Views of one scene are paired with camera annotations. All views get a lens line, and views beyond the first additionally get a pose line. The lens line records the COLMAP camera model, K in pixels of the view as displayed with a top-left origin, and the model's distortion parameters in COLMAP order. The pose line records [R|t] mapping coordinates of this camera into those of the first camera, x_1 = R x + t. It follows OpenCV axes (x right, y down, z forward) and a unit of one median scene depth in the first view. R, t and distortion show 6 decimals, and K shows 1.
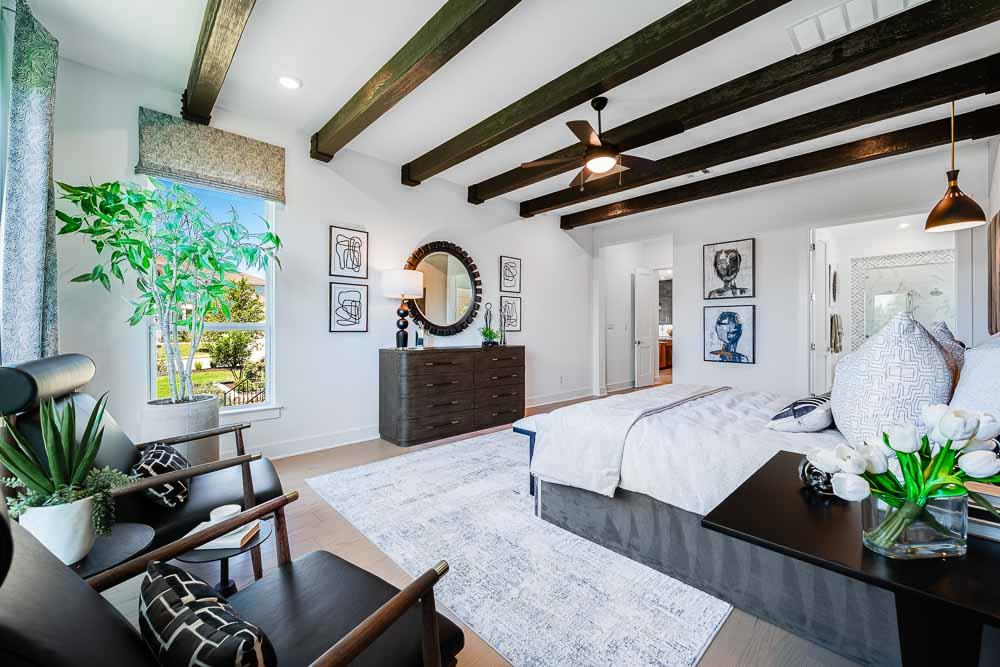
lens RADIAL K [[401.5, 0, 502.9], [0, 401.5, 330.1], [0, 0, 1]] dist [0.000437, 0.001115]
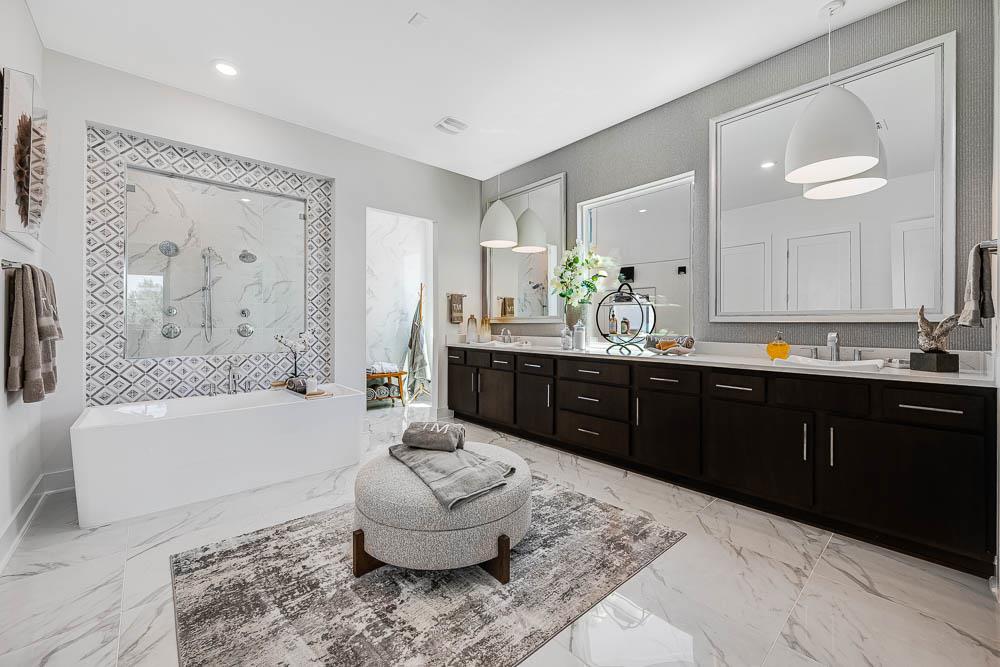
lens RADIAL K [[401.5, 0, 501.9], [0, 401.5, 325.3], [0, 0, 1]] dist [0.000437, 0.001115]
pose [[0.037482, 0.001422, 0.999296, 0.555568], [-0.004886, 0.999987, -0.001240, 0.001790], [-0.999285, -0.004836, 0.037488, 0.654341]]
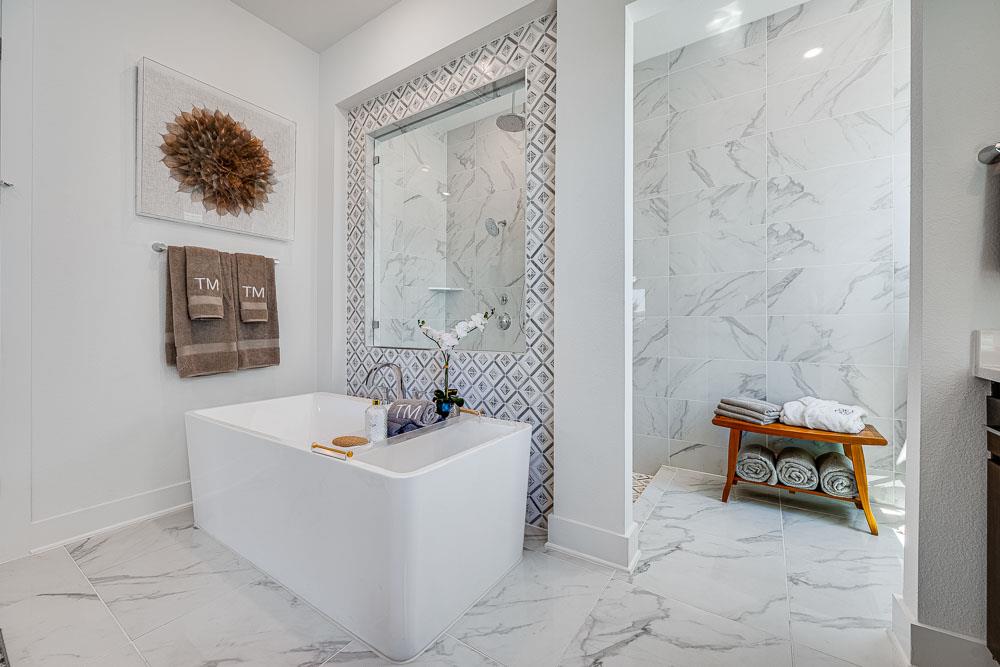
lens RADIAL K [[401.5, 0, 496.5], [0, 401.5, 326.4], [0, 0, 1]] dist [0.000437, 0.001115]
pose [[0.977493, 0.009625, 0.210747, 0.904737], [-0.009499, 0.999954, -0.001614, 0.014867], [-0.210753, -0.000425, 0.977539, 0.658308]]
